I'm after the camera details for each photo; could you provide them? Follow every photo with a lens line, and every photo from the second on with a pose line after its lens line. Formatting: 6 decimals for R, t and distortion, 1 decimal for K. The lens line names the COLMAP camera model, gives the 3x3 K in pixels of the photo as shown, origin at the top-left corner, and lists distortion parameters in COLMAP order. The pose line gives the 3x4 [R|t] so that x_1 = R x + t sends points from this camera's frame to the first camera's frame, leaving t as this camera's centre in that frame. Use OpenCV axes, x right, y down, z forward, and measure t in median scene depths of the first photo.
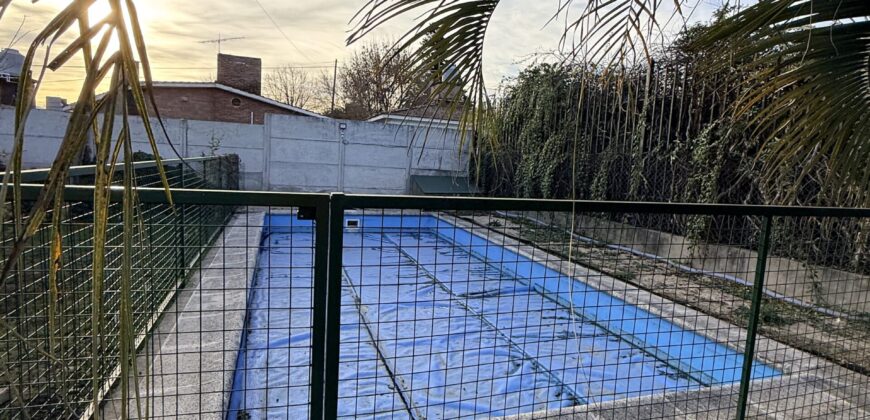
lens RADIAL K [[455.3, 0, 431.9], [0, 455.3, 203.7], [0, 0, 1]] dist [-0.016804, 0.000780]
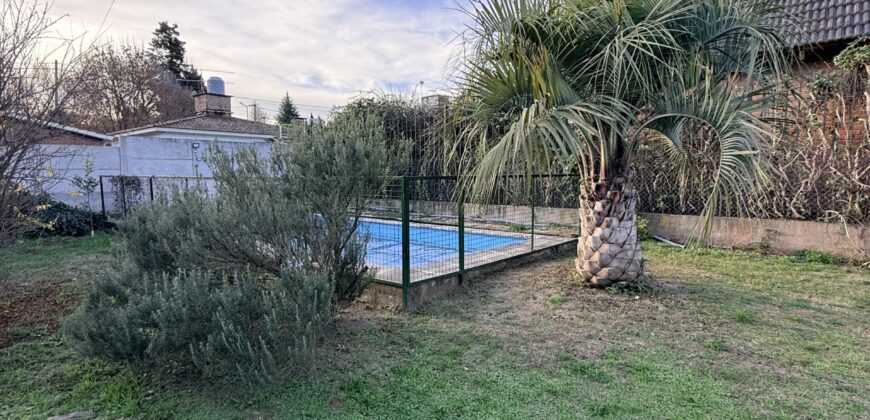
lens RADIAL K [[455.3, 0, 431.9], [0, 455.3, 203.7], [0, 0, 1]] dist [-0.016804, 0.000780]
pose [[0.855202, -0.090978, 0.510248, -0.286618], [0.098056, 0.995095, 0.013080, 0.017595], [-0.508935, 0.038847, 0.859928, -0.270920]]
